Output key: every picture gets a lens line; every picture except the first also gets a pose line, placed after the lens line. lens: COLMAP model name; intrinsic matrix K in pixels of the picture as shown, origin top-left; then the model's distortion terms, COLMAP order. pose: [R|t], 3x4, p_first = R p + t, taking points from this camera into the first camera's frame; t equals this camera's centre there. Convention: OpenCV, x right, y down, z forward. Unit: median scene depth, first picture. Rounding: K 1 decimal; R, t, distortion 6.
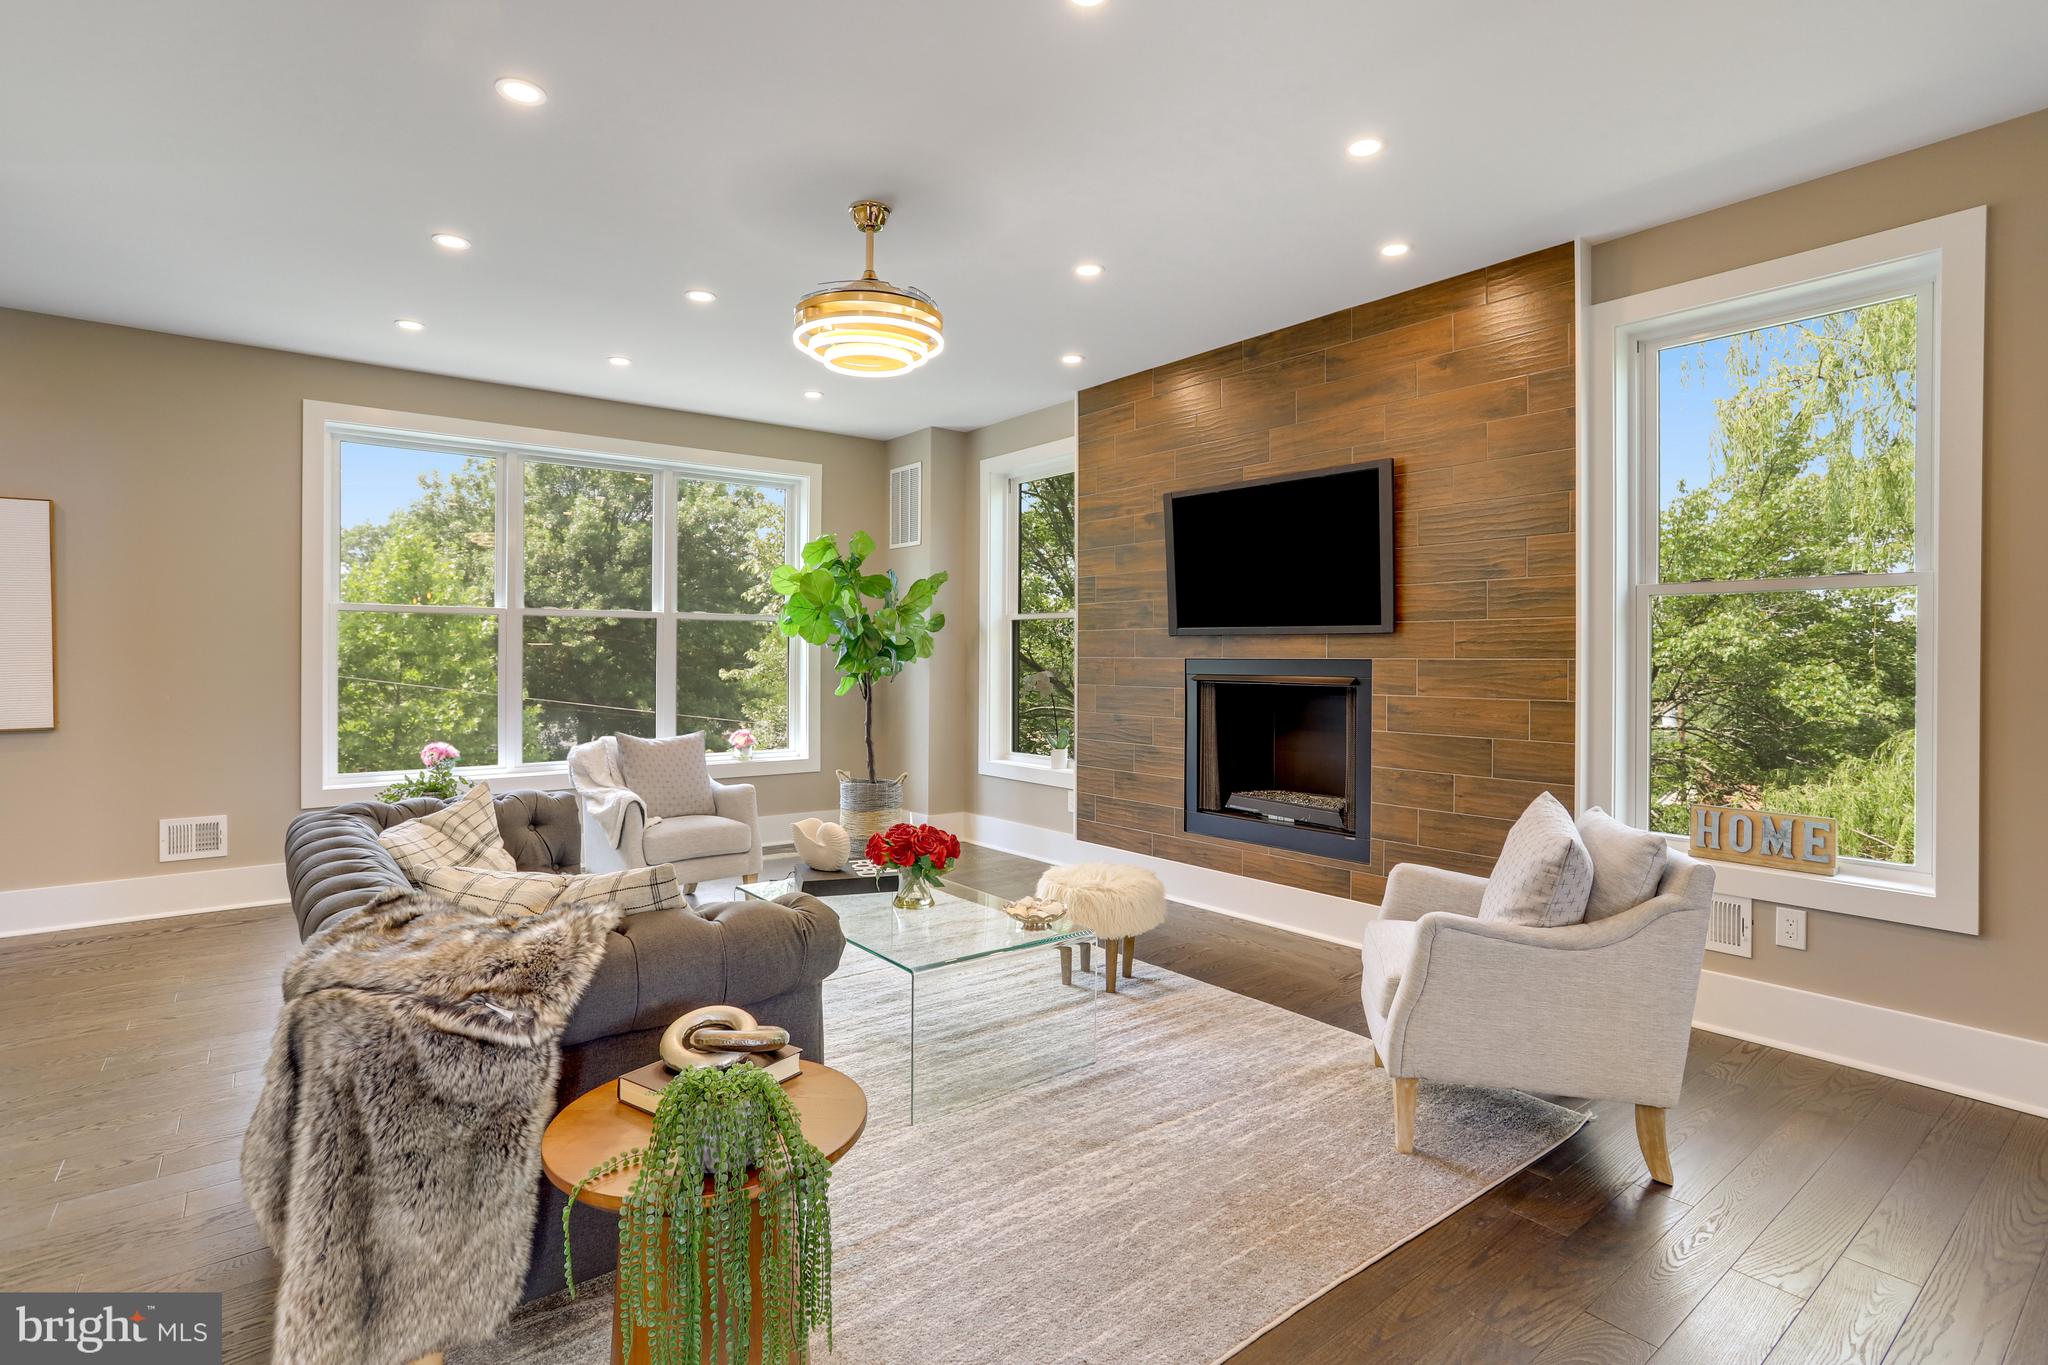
lens RADIAL K [[1010.2, 0, 1065.1], [0, 1010.2, 665.6], [0, 0, 1]] dist [-0.034998, 0.011808]
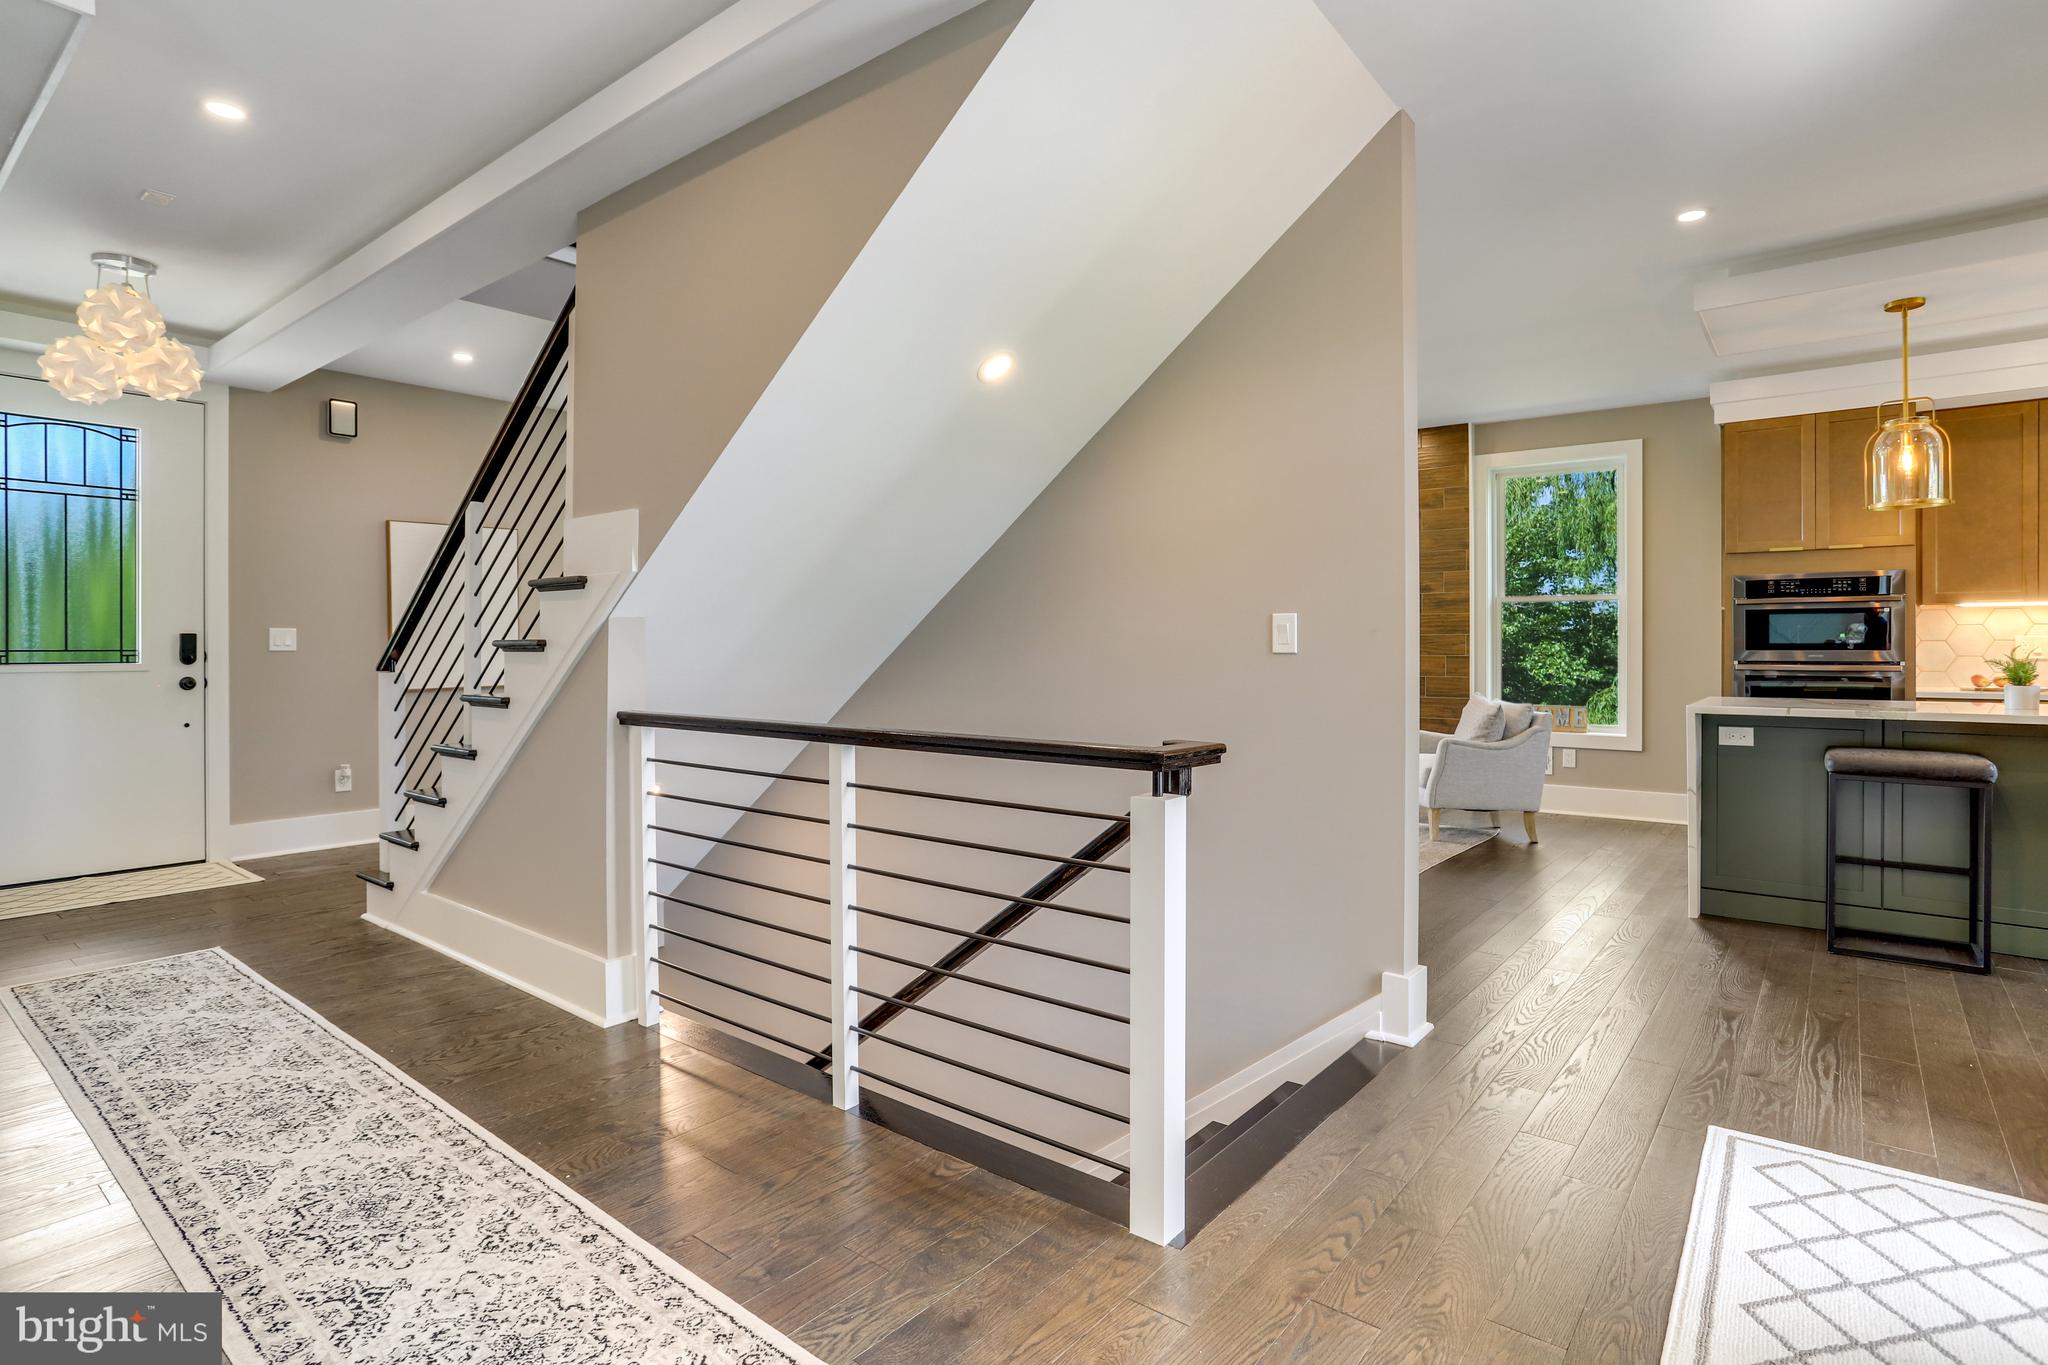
lens RADIAL K [[1010.2, 0, 1040.8], [0, 1010.2, 664.3], [0, 0, 1]] dist [-0.034998, 0.011808]
pose [[0.980548, -0.008322, 0.196102, -0.493578], [0.006570, 0.999933, 0.009582, 0.019365], [-0.196168, -0.008107, 0.980537, -0.544786]]
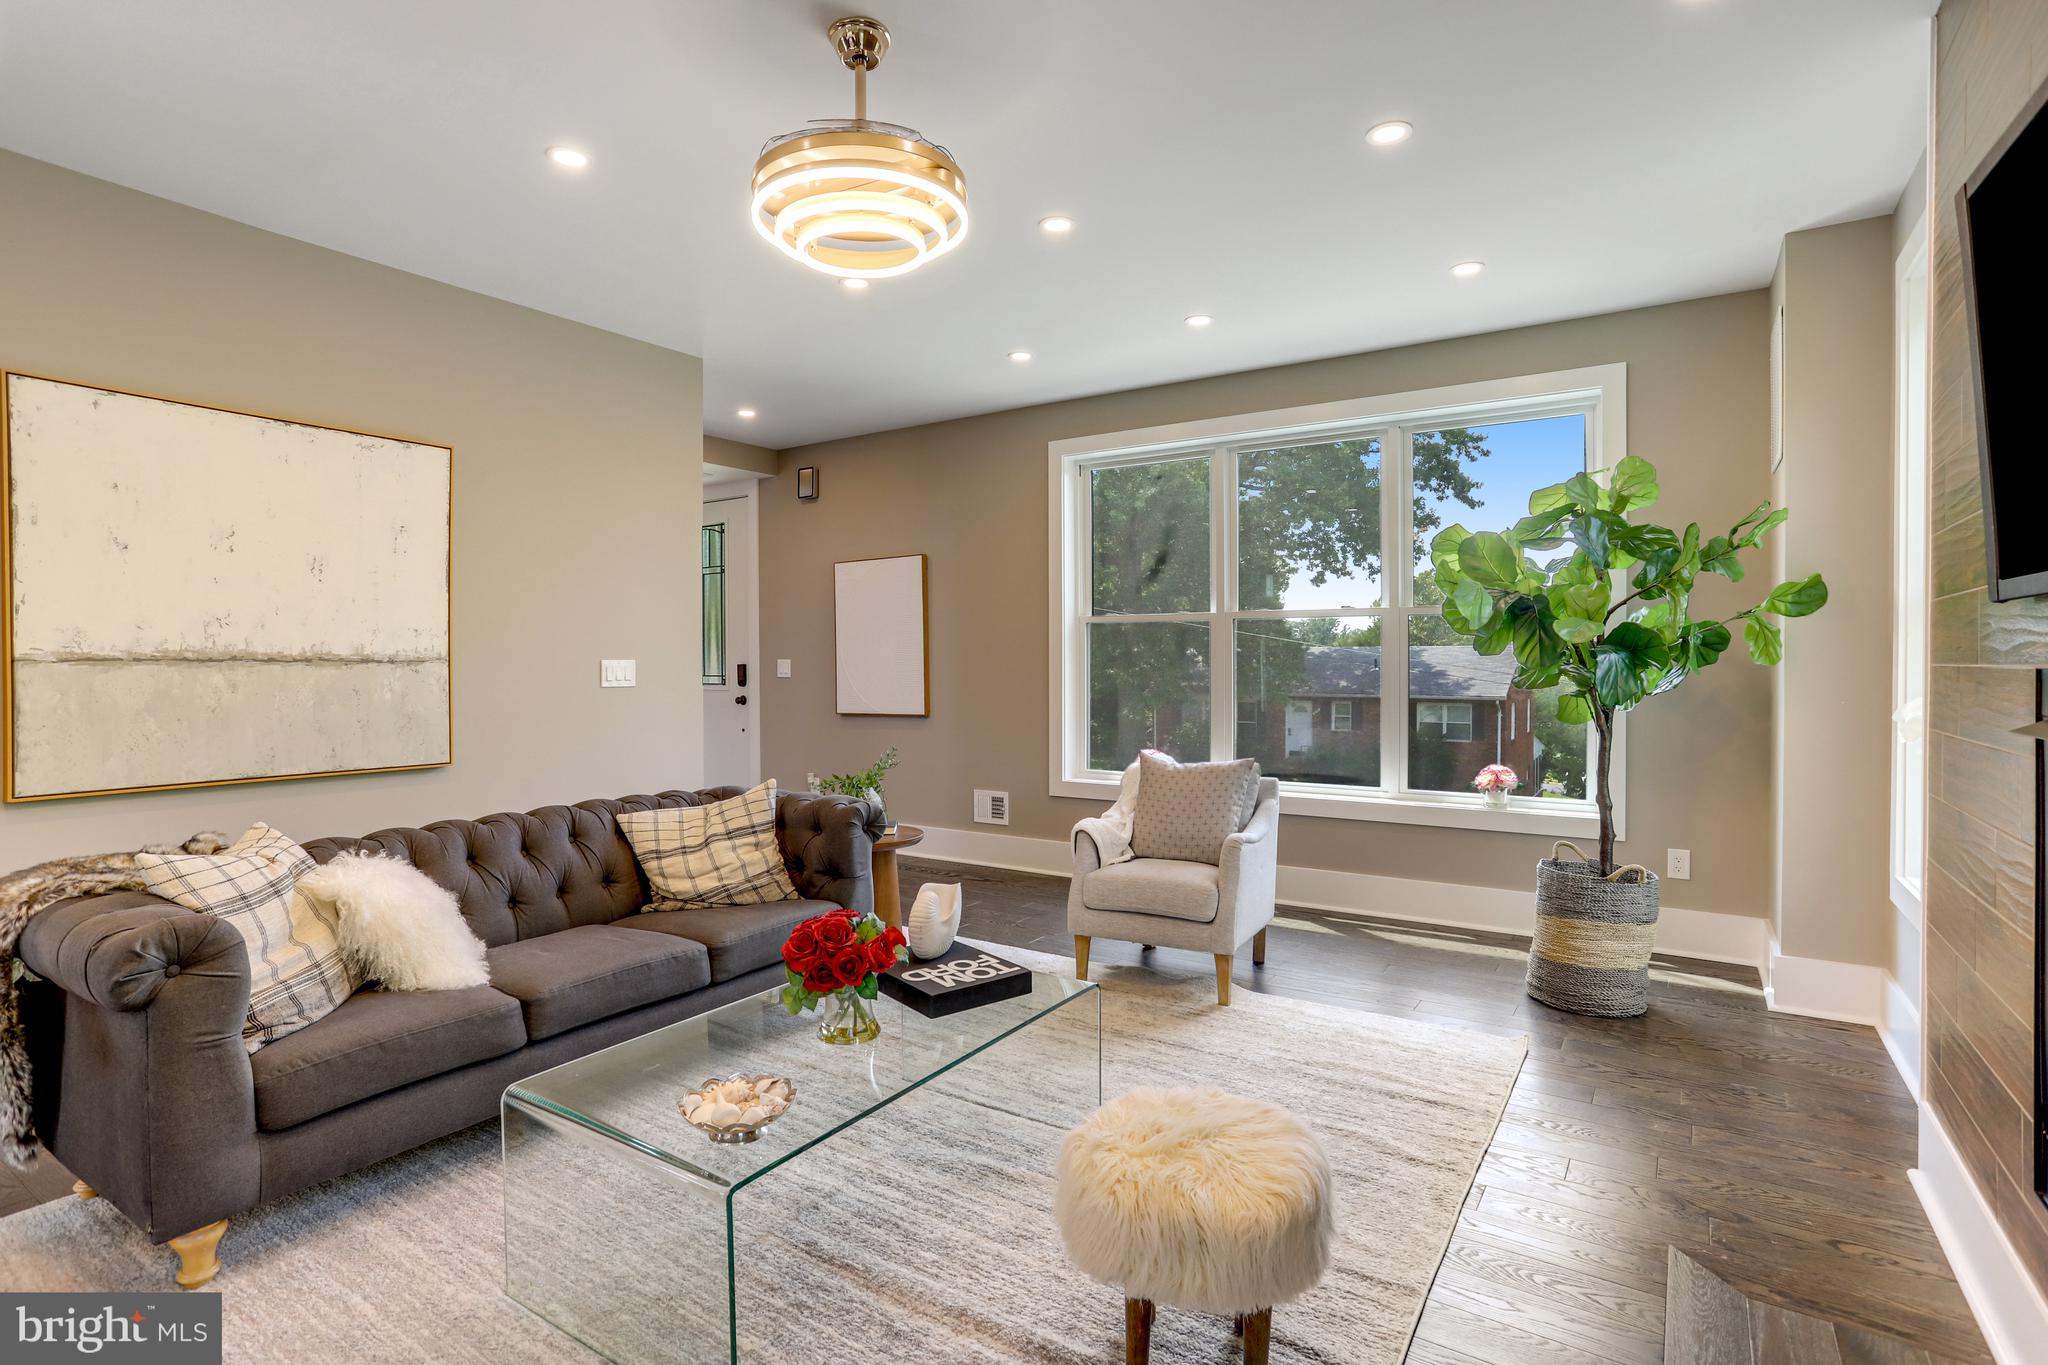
lens RADIAL K [[1010.2, 0, 1008.2], [0, 1010.2, 669.8], [0, 0, 1]] dist [-0.034998, 0.011808]
pose [[0.281203, 0.003569, -0.959642, 0.328384], [-0.004576, 0.999987, 0.002378, -0.005004], [0.959637, 0.003723, 0.281215, 0.573620]]
